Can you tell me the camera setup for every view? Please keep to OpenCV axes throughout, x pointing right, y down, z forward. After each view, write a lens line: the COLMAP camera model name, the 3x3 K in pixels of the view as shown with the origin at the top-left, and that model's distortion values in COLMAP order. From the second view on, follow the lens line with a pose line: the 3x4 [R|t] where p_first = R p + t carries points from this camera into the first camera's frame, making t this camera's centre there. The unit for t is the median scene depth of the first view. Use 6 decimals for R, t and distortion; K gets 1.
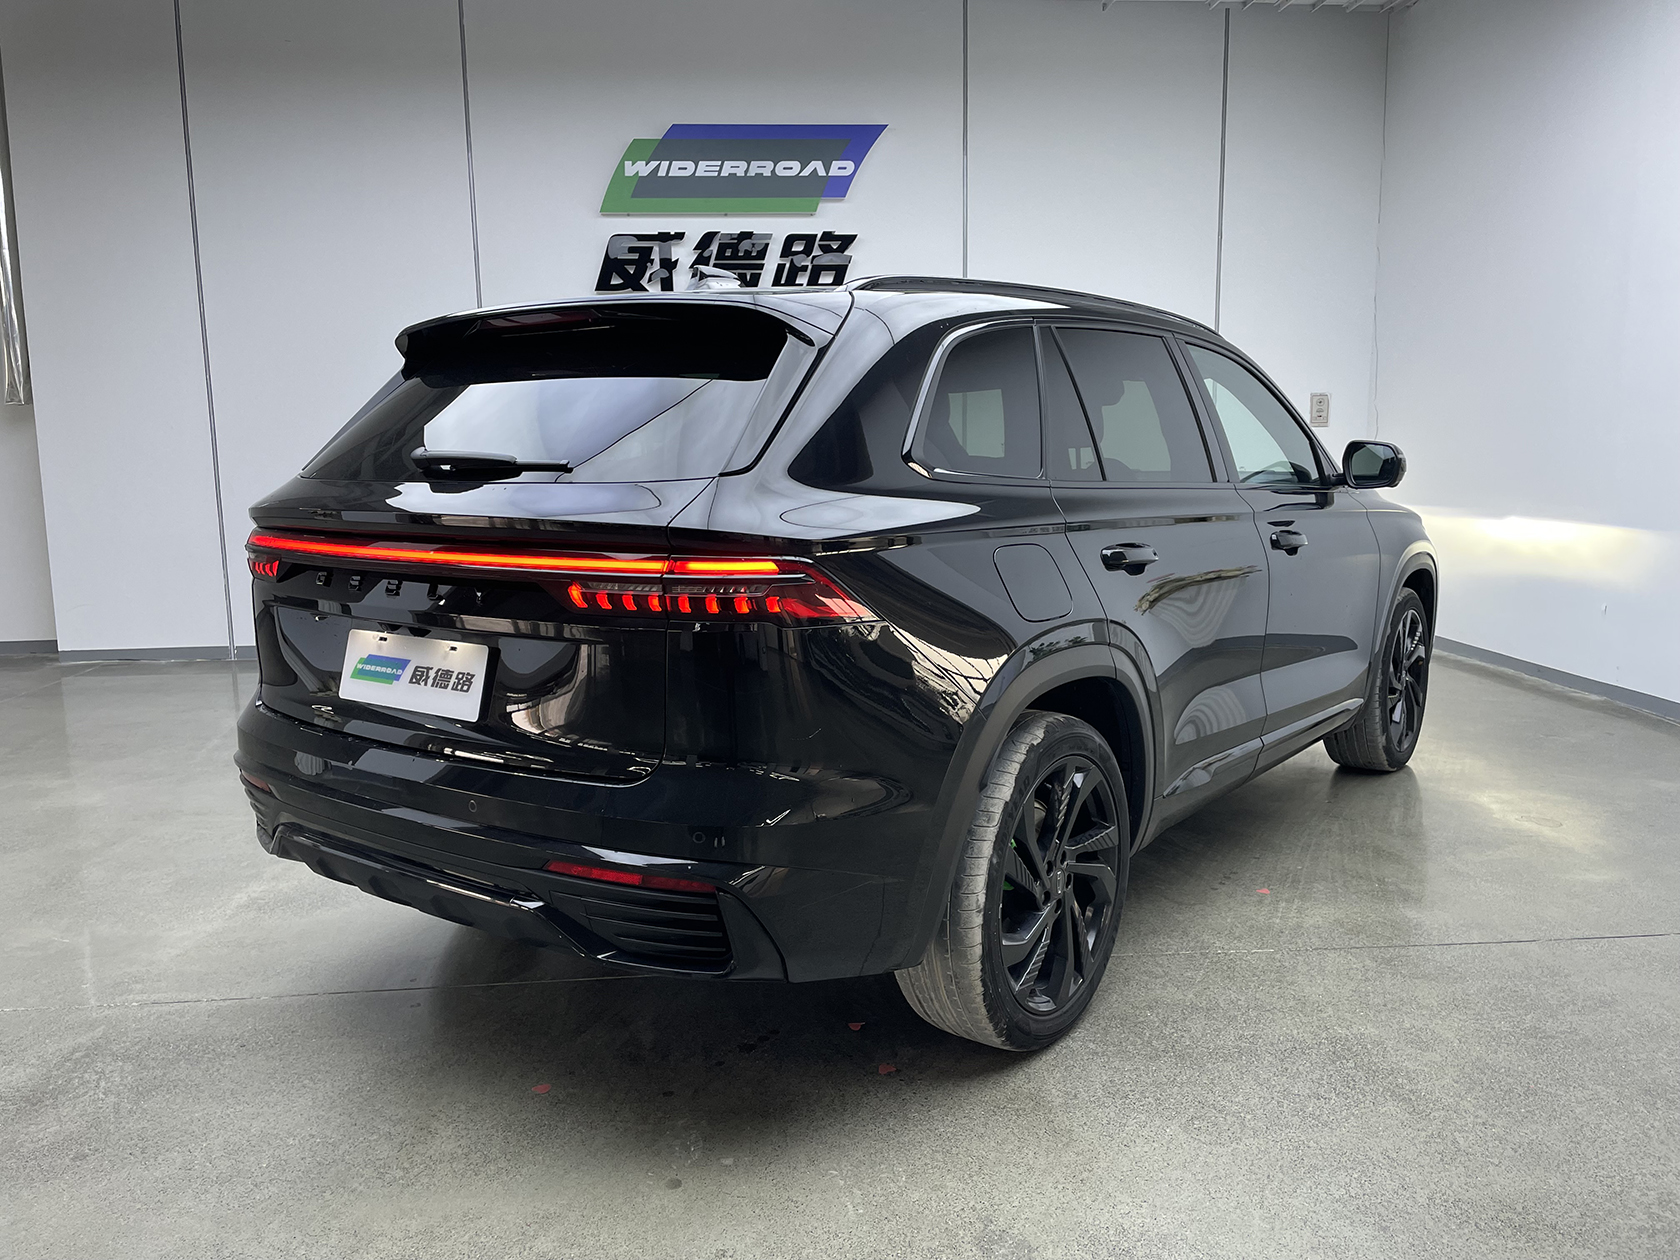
lens RADIAL K [[1278.9, 0, 834.5], [0, 1278.9, 633.4], [0, 0, 1]] dist [0.093087, -0.132221]
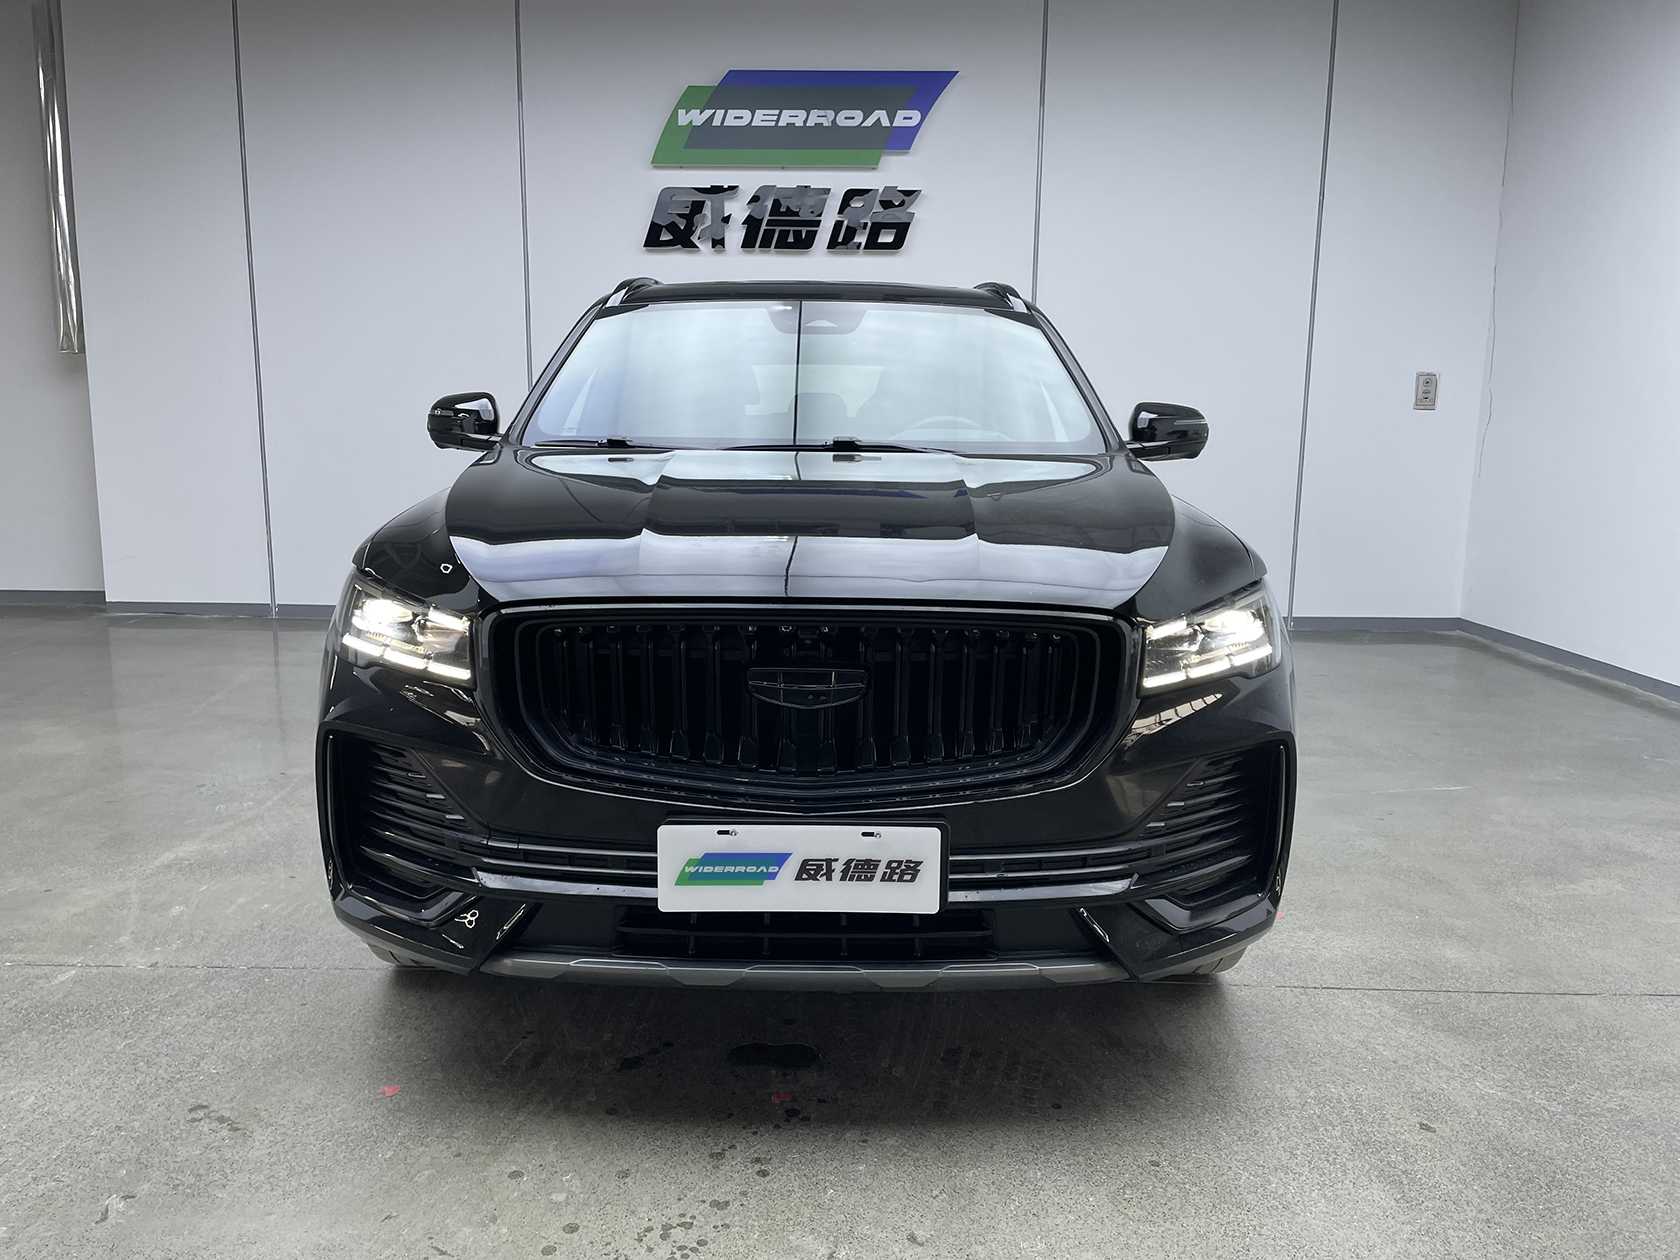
lens RADIAL K [[1278.9, 0, 823.7], [0, 1278.9, 655.1], [0, 0, 1]] dist [0.093087, -0.132221]
pose [[0.995107, 0.042357, -0.089260, 0.045939], [-0.040207, 0.998859, 0.025751, 0.006739], [0.090249, -0.022036, 0.995675, 0.052495]]
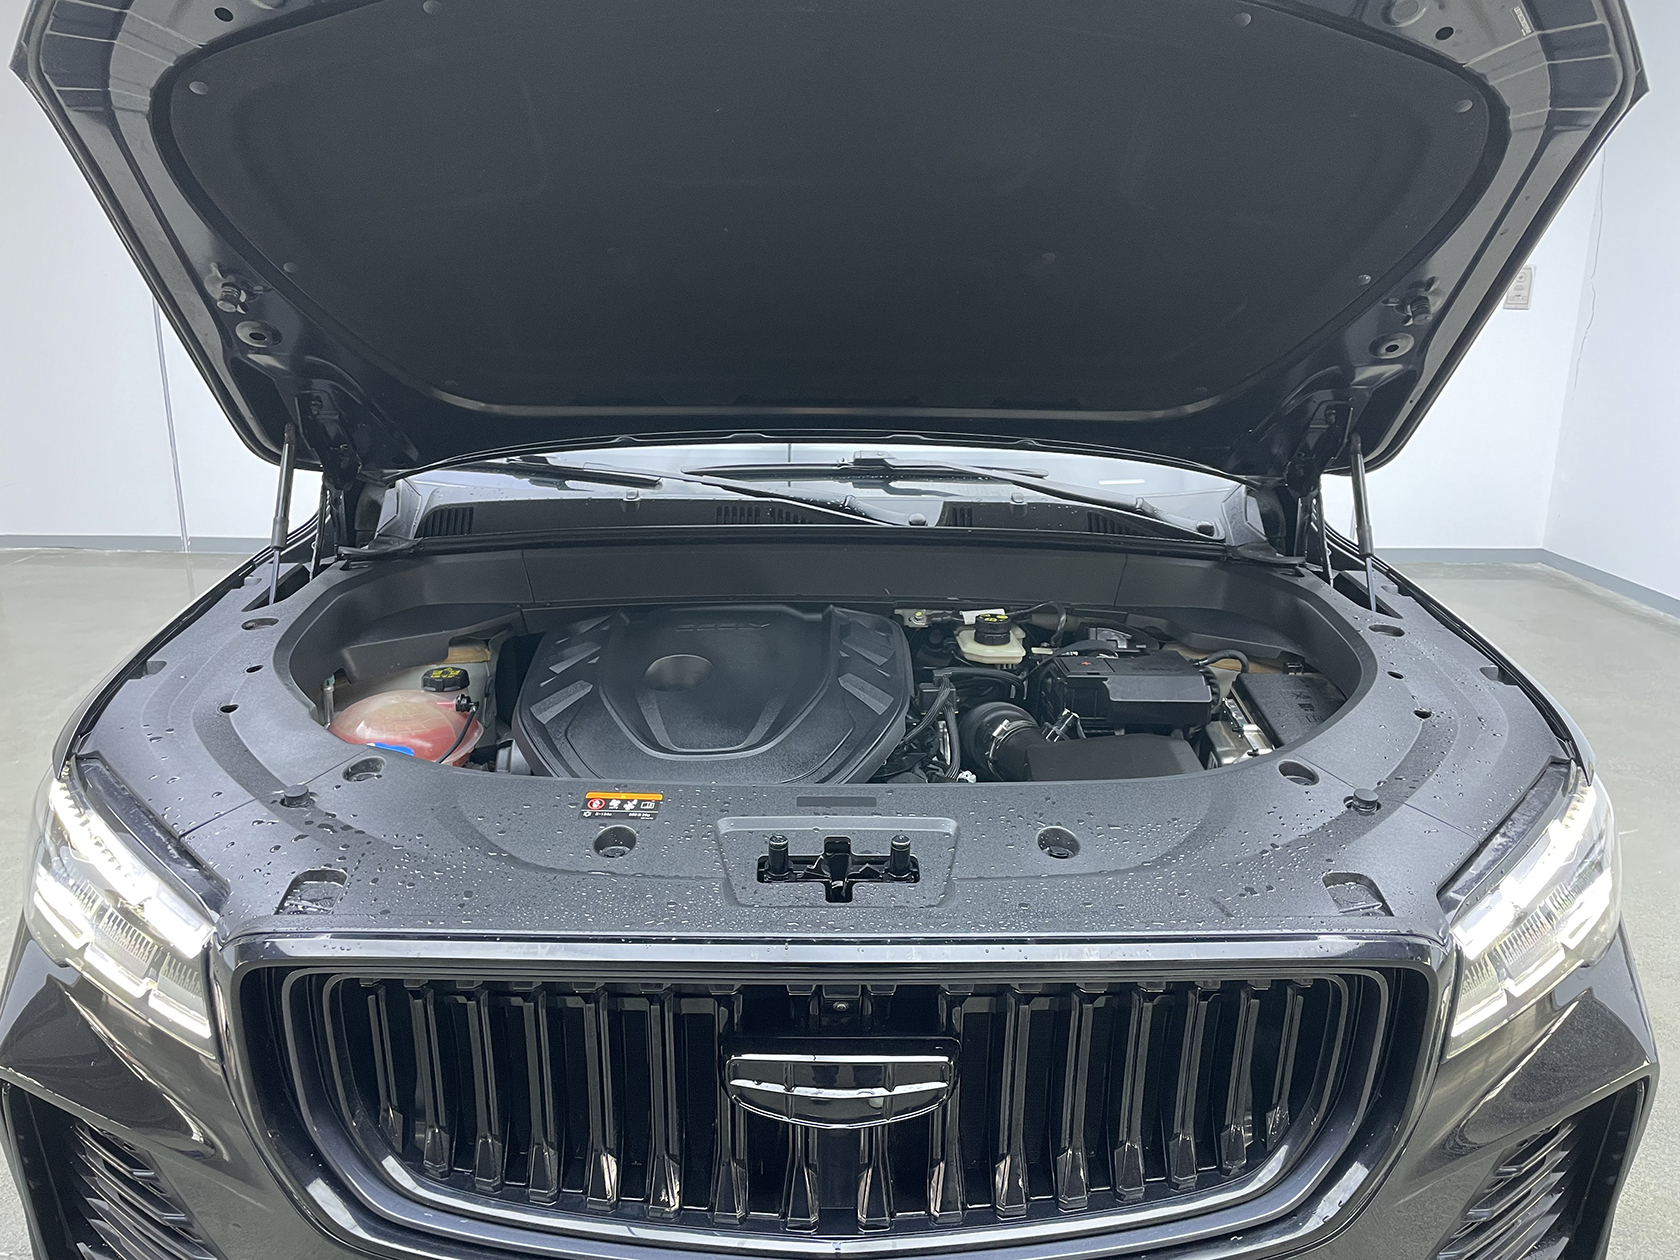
lens RADIAL K [[1278.9, 0, 829.9], [0, 1278.9, 629.4], [0, 0, 1]] dist [0.093087, -0.132221]
pose [[0.996543, 0.045384, -0.069591, 0.025337], [-0.037060, 0.992493, 0.116553, -0.046668], [0.074358, -0.113571, 0.990743, 0.178457]]
